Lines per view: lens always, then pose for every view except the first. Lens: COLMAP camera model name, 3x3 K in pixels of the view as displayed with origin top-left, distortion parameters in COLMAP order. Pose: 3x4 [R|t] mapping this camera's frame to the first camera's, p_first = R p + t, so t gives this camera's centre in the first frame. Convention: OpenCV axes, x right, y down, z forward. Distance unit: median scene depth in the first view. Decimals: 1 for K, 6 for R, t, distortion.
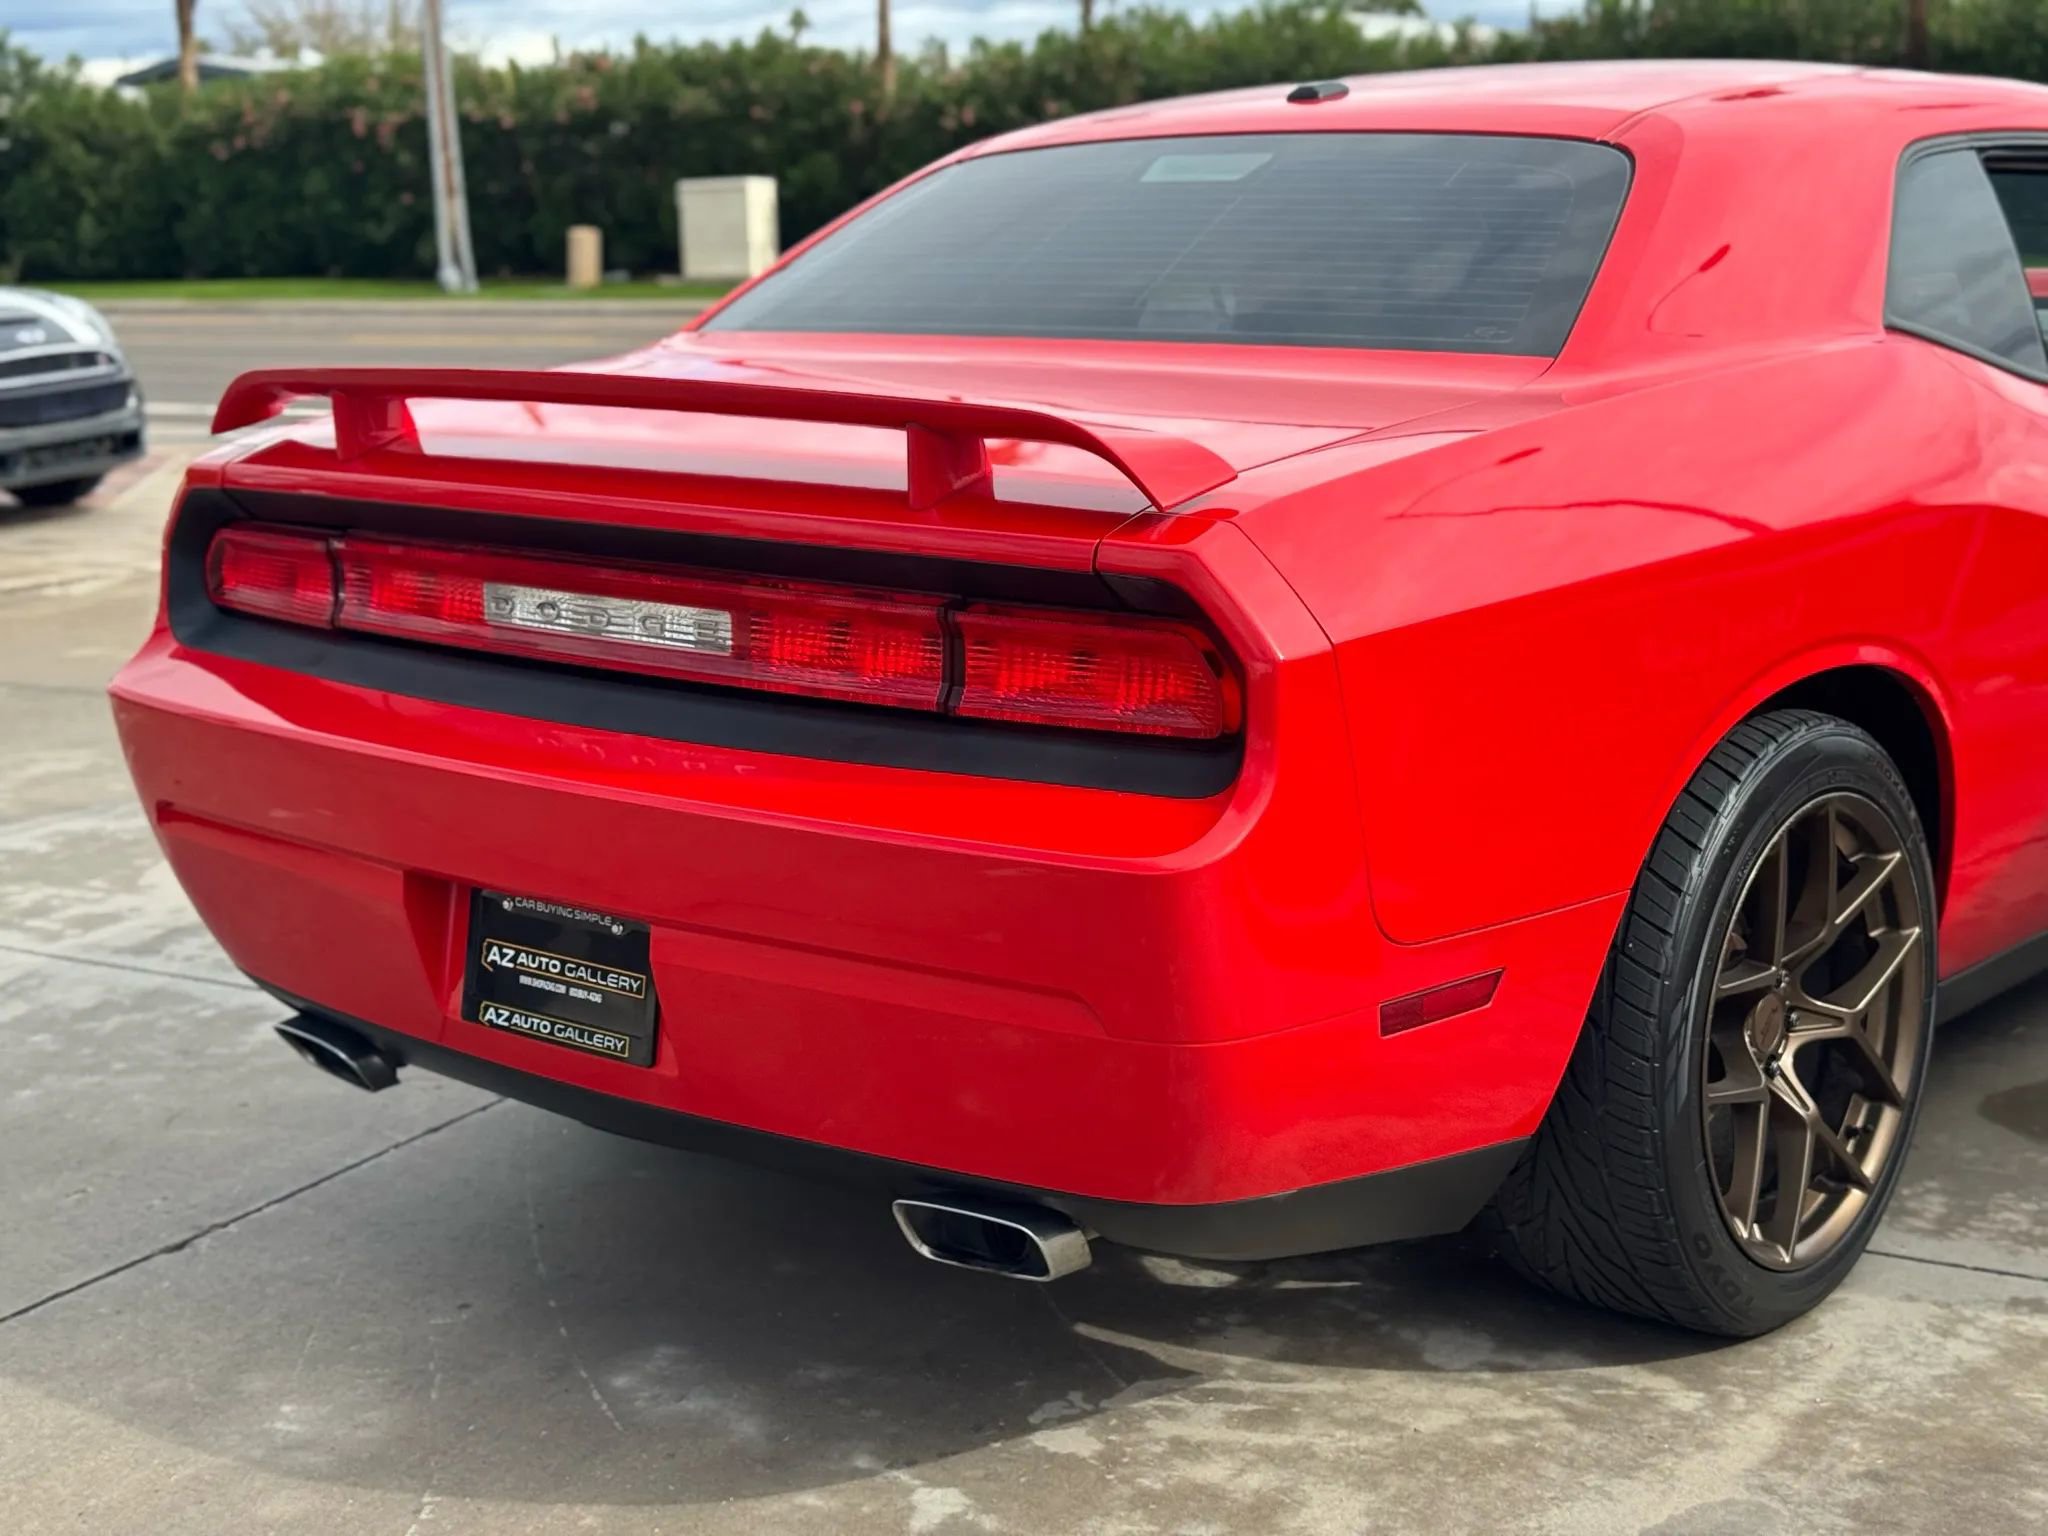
lens RADIAL K [[2881.0, 0, 1024.7], [0, 2881.0, 763.3], [0, 0, 1]] dist [0.115271, 0.000000]
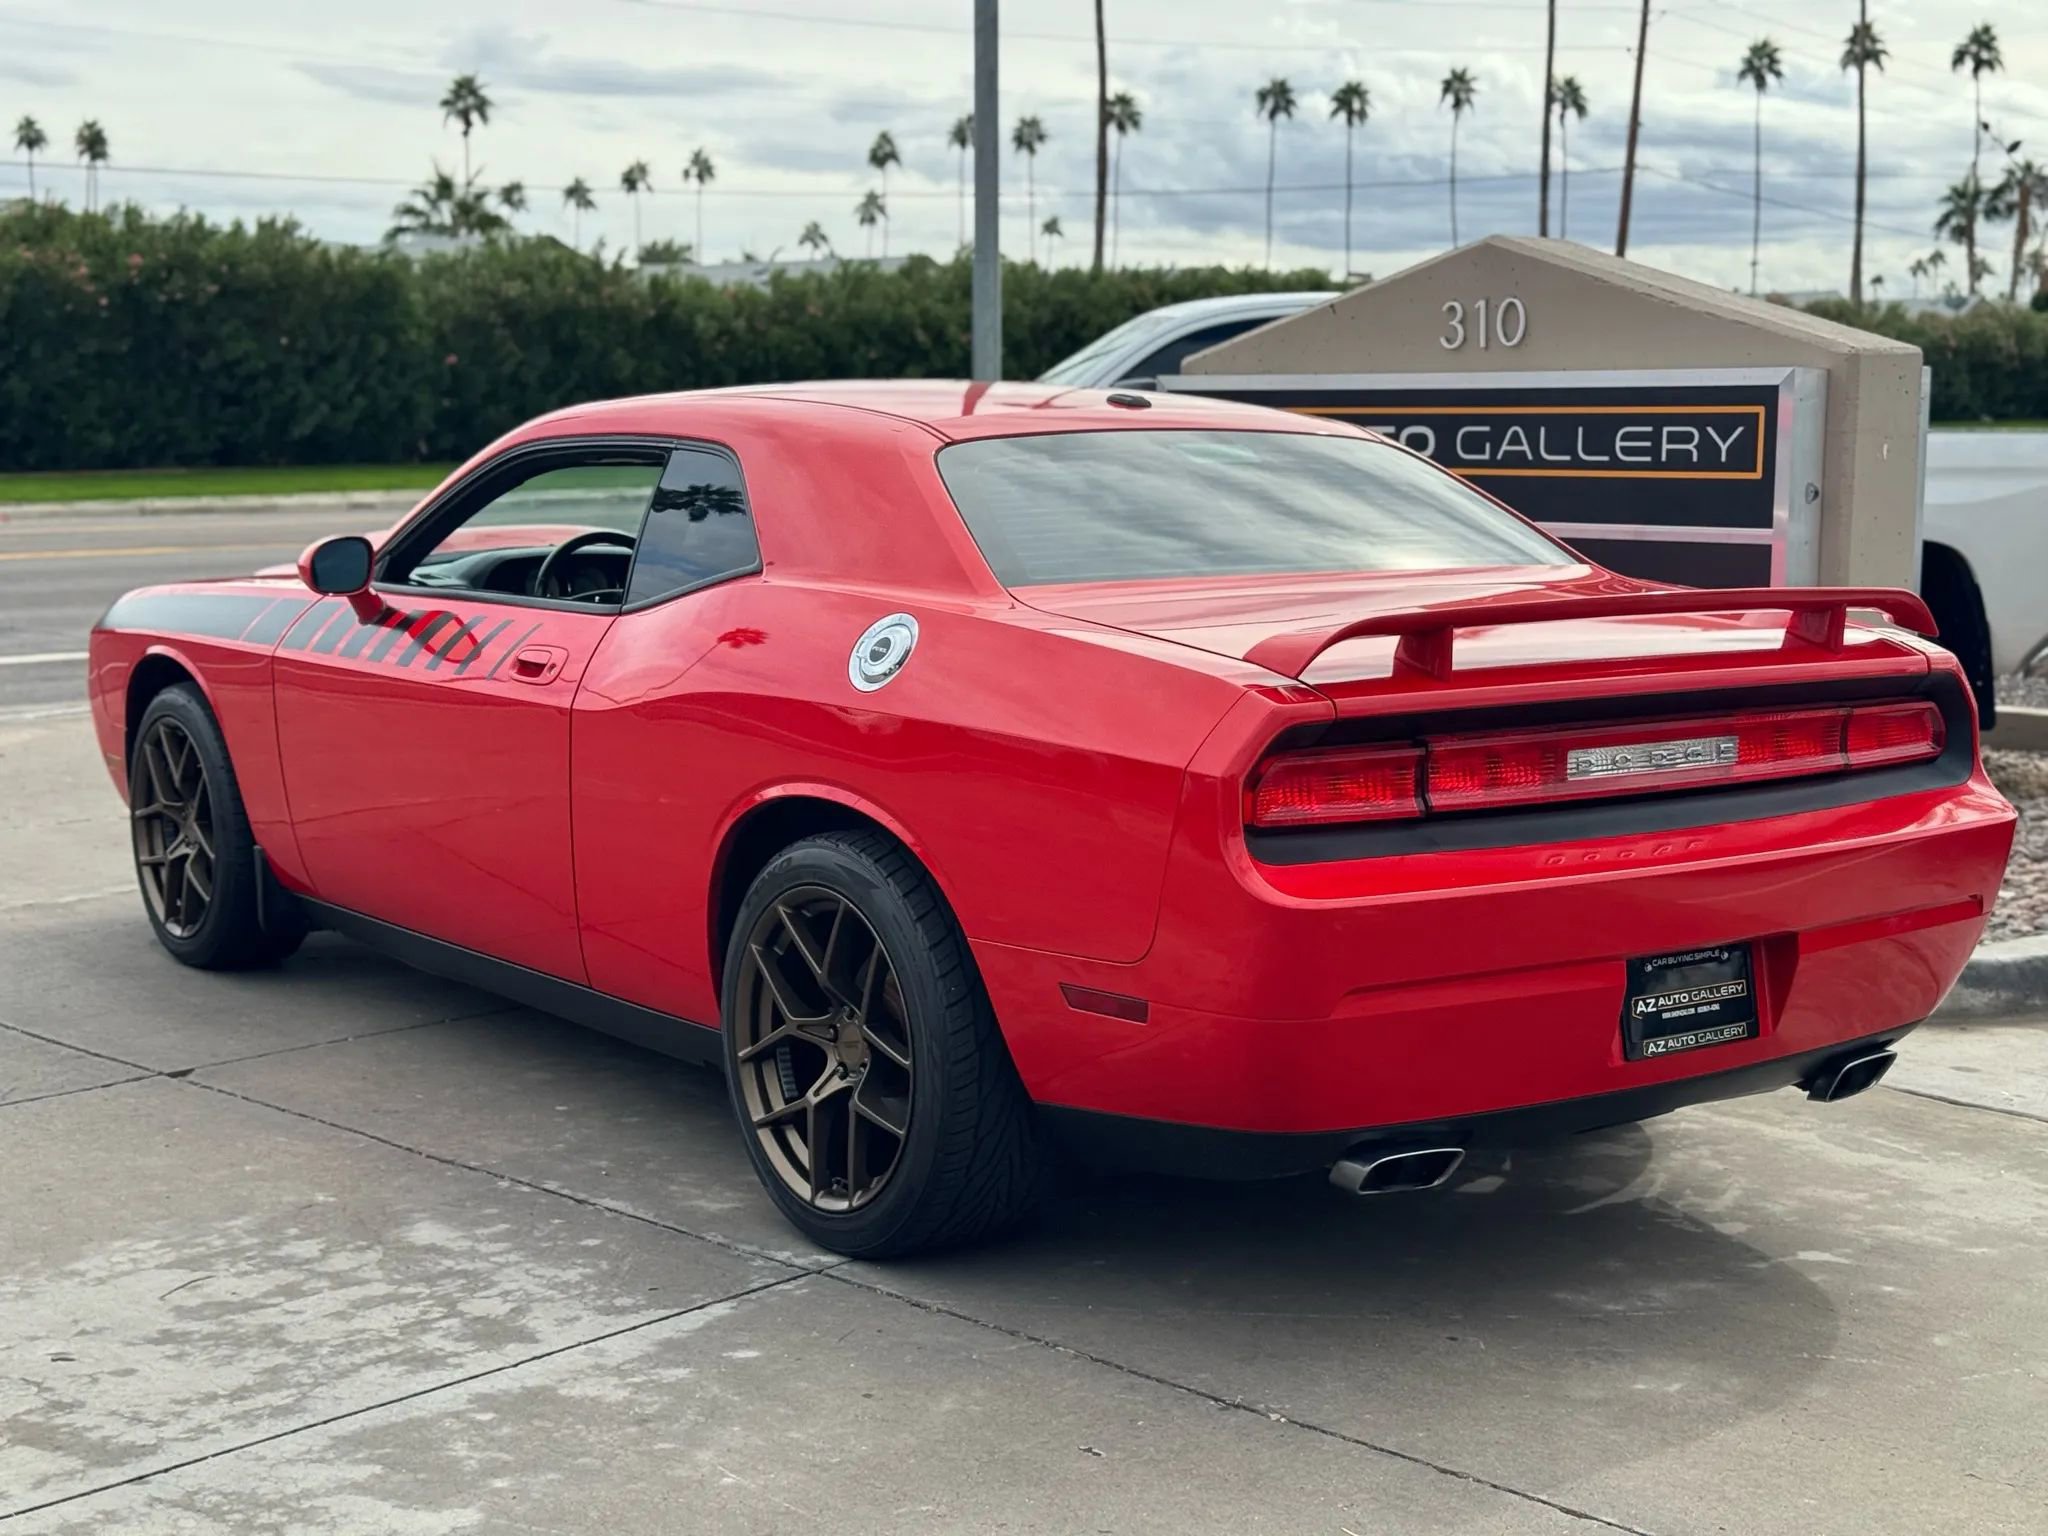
lens RADIAL K [[2881.0, 0, 1008.1], [0, 2881.0, 756.1], [0, 0, 1]] dist [0.115271, 0.000000]
pose [[0.221024, -0.096453, 0.970487, -1.557642], [0.184007, 0.981350, 0.055626, -0.182614], [-0.957753, 0.166281, 0.234650, 0.914699]]
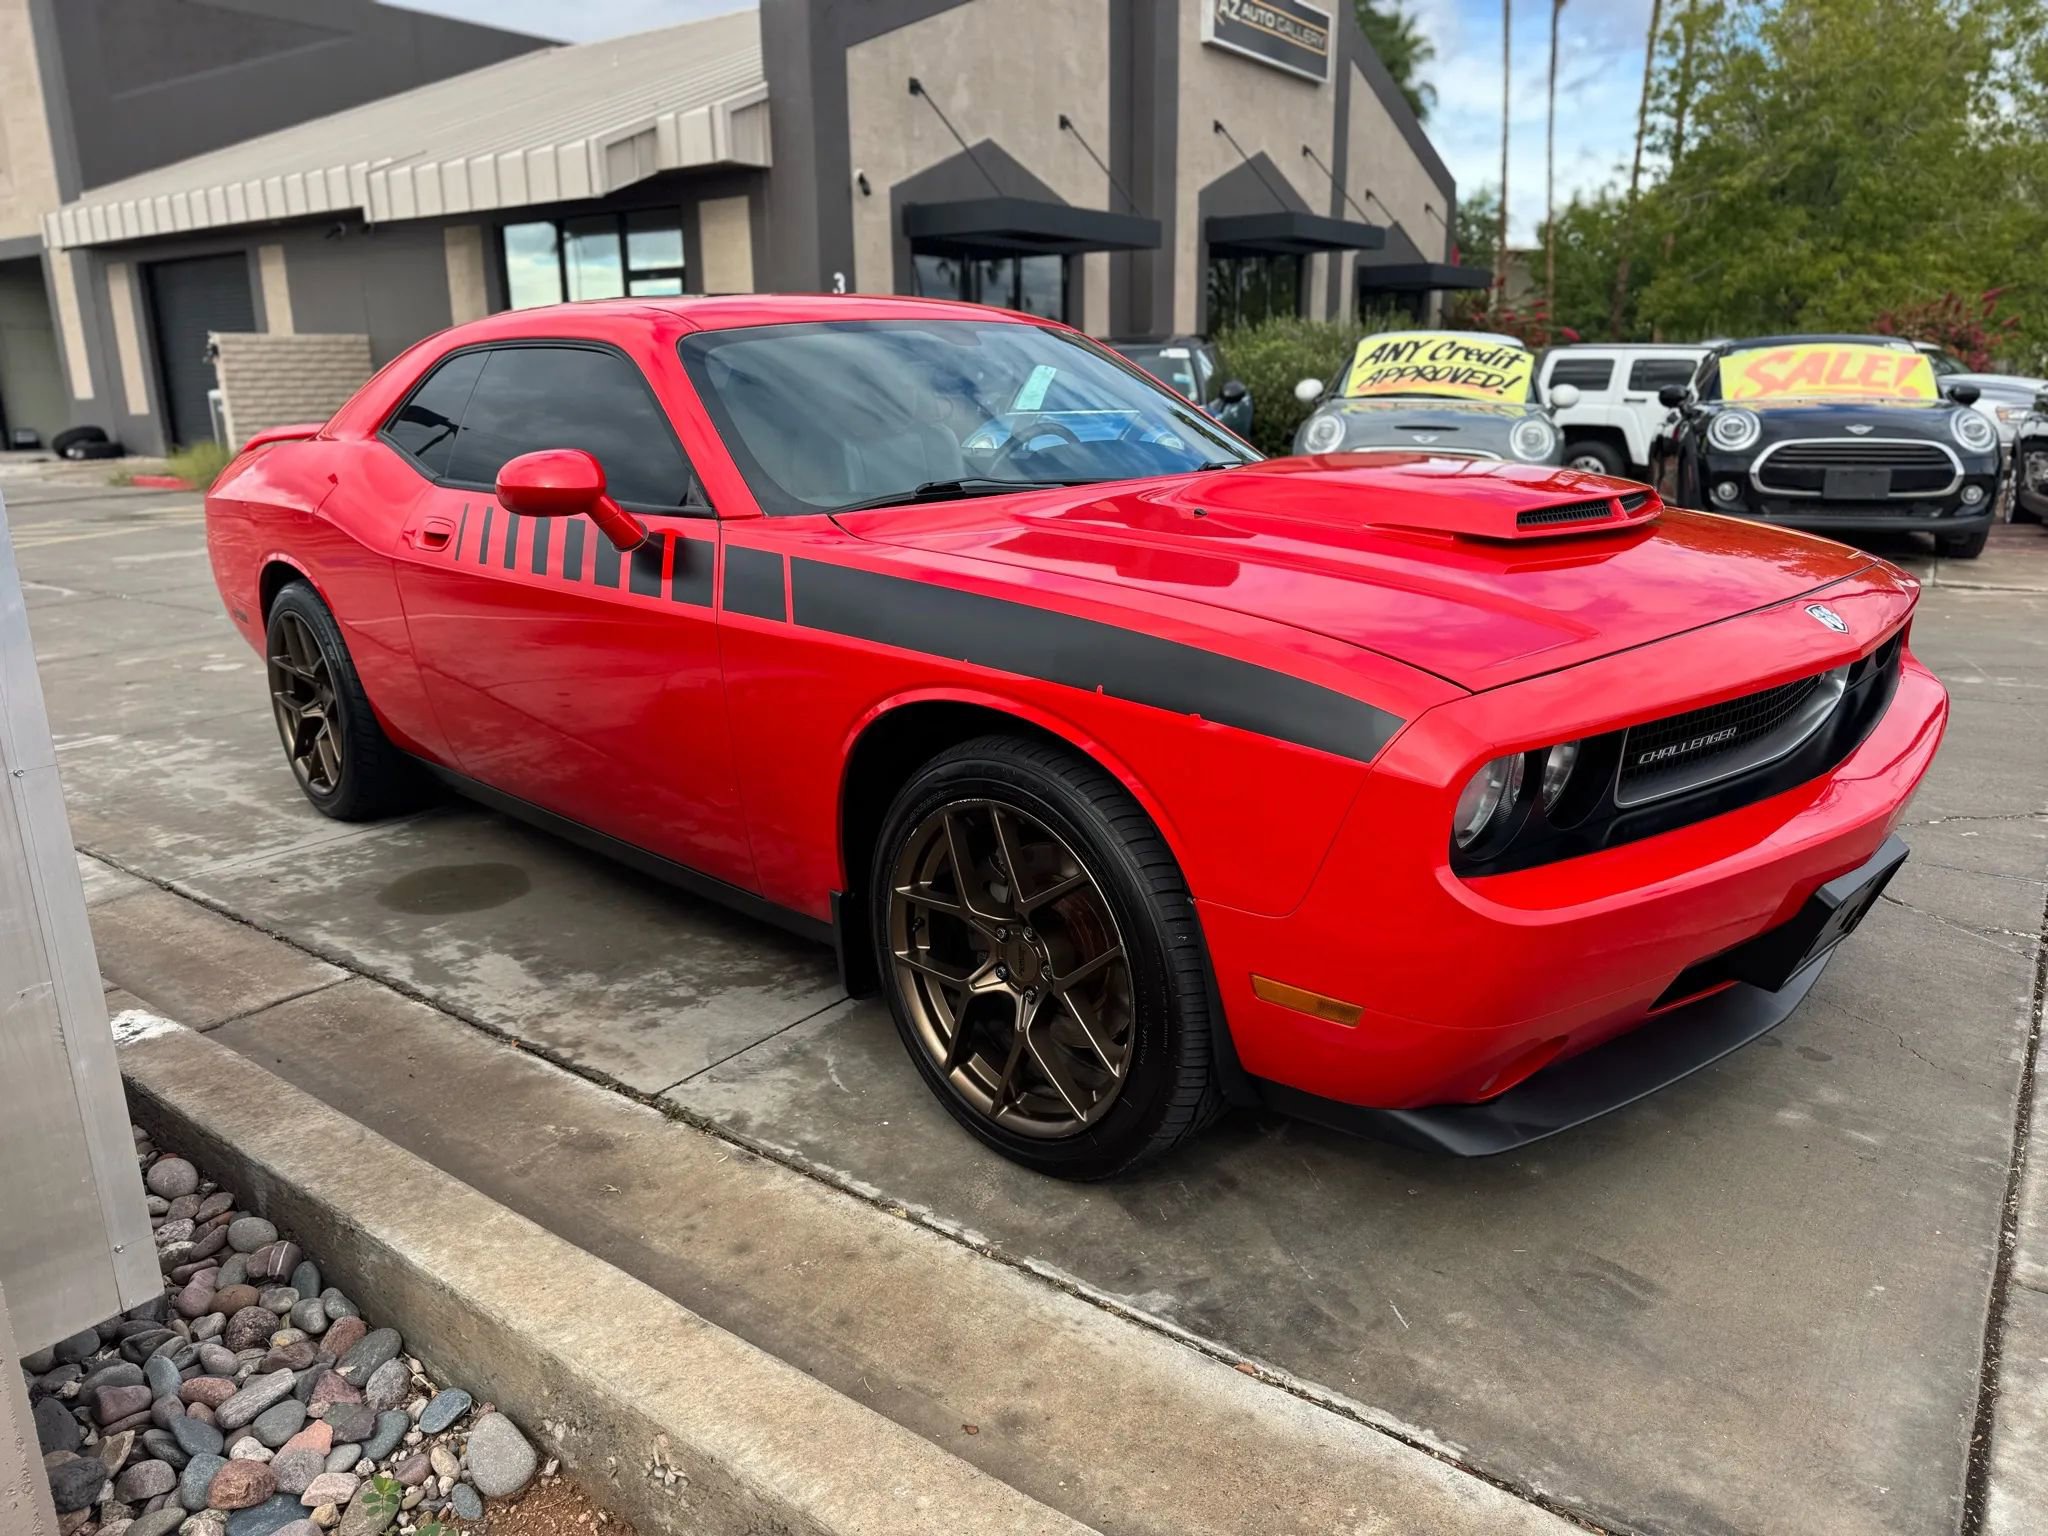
lens RADIAL K [[1459.6, 0, 1024.3], [0, 1459.6, 772.4], [0, 0, 1]] dist [0.041022, -0.050252]
pose [[-0.090345, 0.288158, -0.953312, 1.491108], [-0.173506, 0.938033, 0.299983, -0.356940], [0.980680, 0.192507, -0.034750, 1.697318]]
